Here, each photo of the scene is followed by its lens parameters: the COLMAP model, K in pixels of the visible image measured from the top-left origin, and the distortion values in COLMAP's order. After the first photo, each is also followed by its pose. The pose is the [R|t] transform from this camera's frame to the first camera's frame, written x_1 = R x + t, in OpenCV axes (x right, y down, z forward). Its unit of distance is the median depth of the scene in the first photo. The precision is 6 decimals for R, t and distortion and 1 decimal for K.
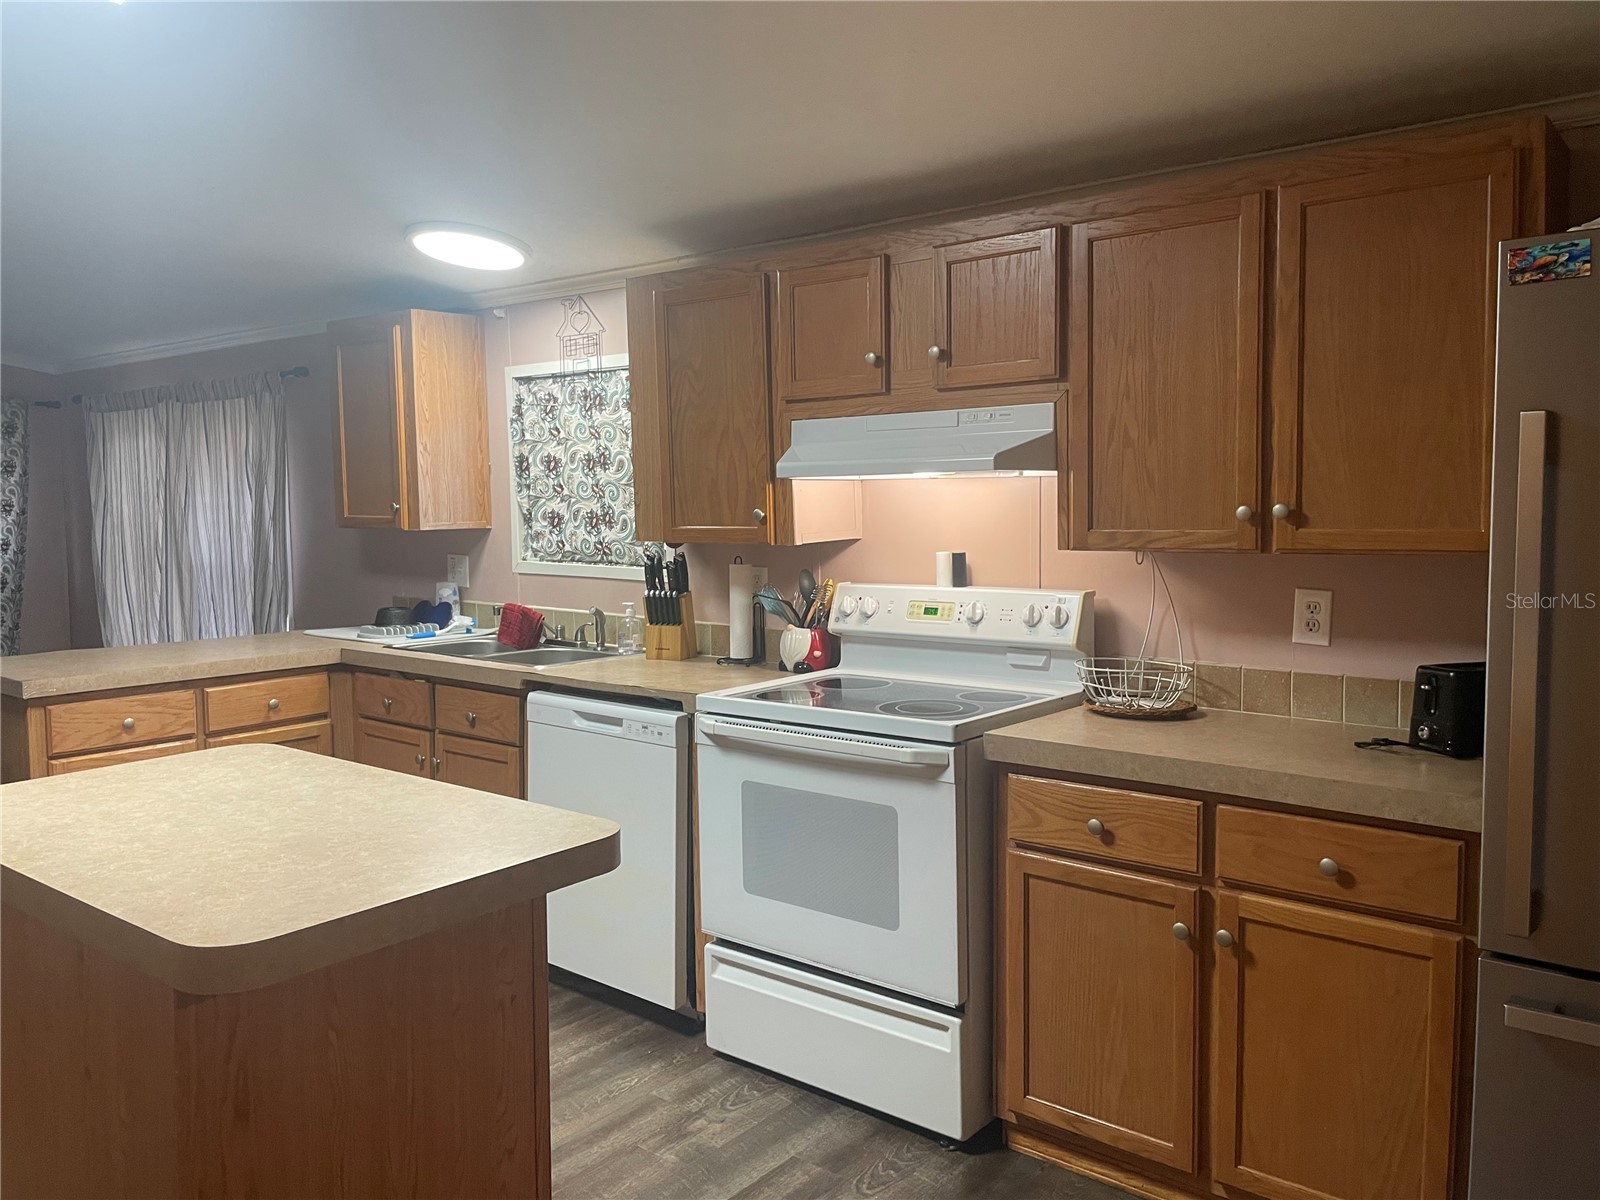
lens RADIAL K [[1212.1, 0, 796.9], [0, 1212.1, 583.6], [0, 0, 1]] dist [0.084687, -0.125538]
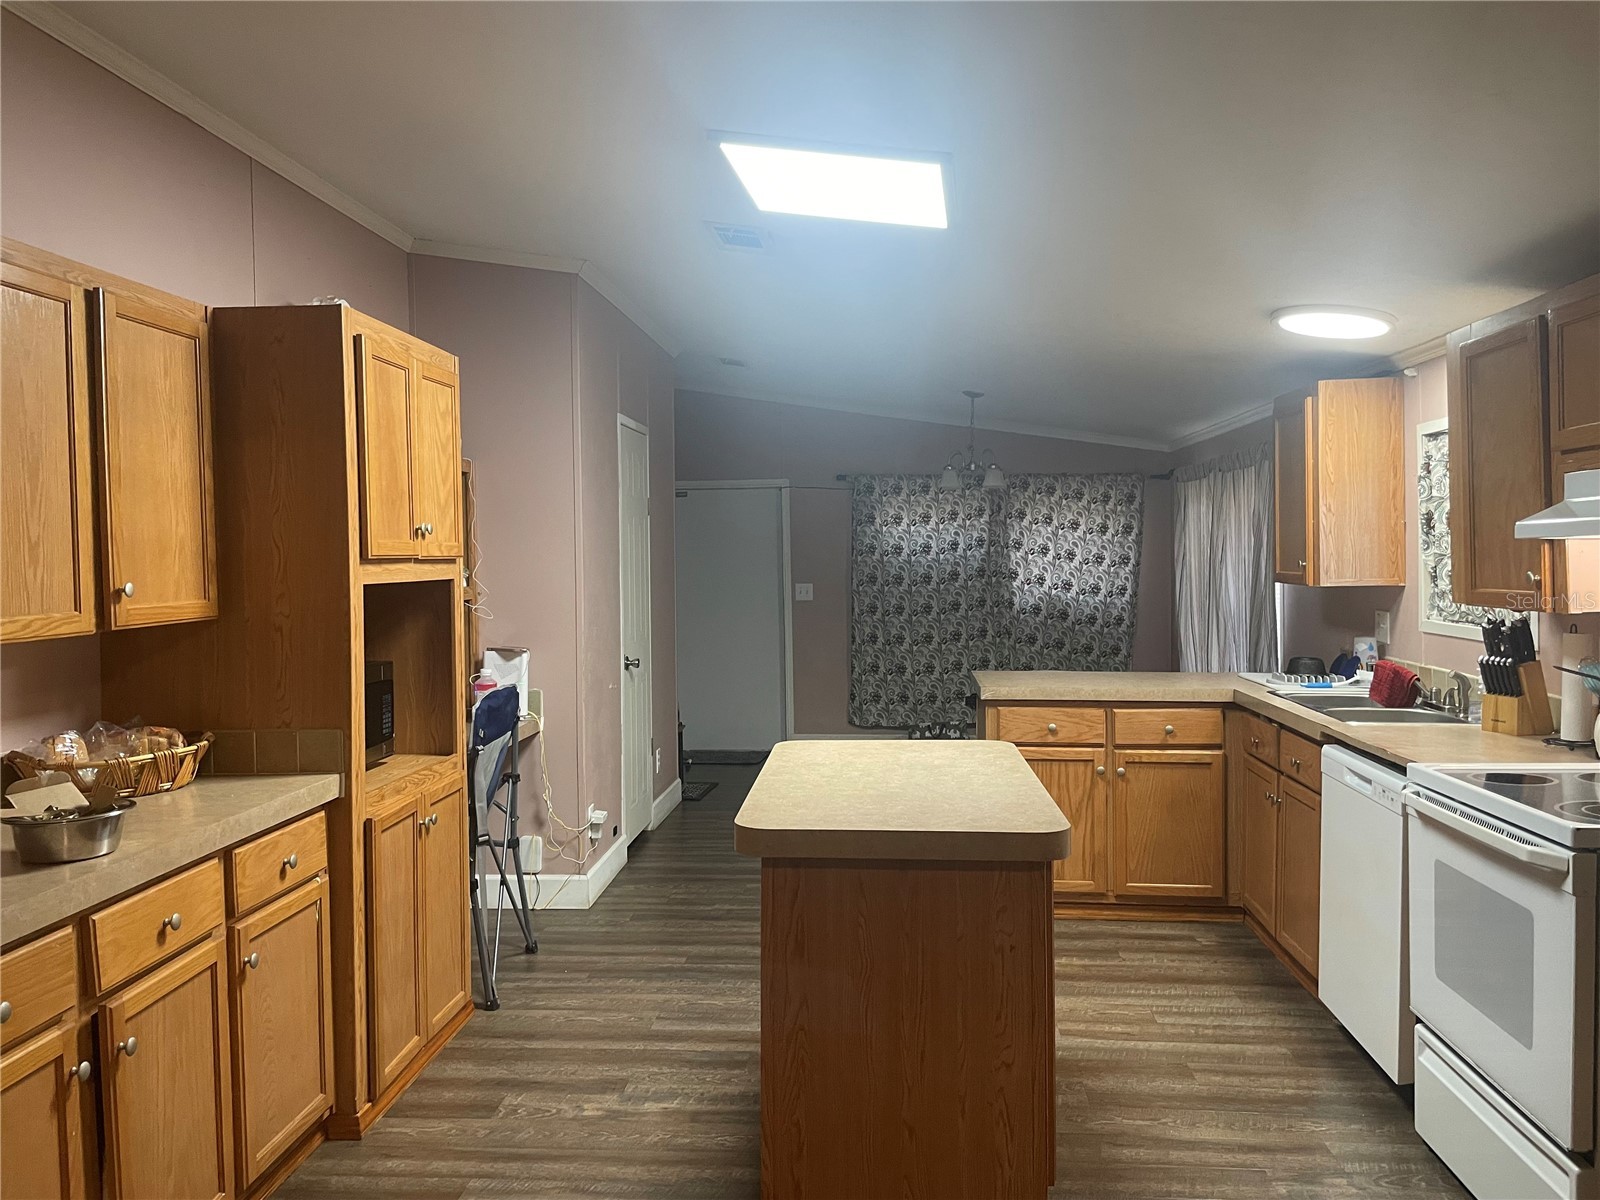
lens RADIAL K [[1212.1, 0, 796.9], [0, 1212.1, 583.6], [0, 0, 1]] dist [0.084687, -0.125538]
pose [[0.560464, 0.021406, -0.827902, 0.332909], [-0.052964, 0.998546, -0.010037, -0.011725], [0.826484, 0.049475, 0.560782, 0.026372]]
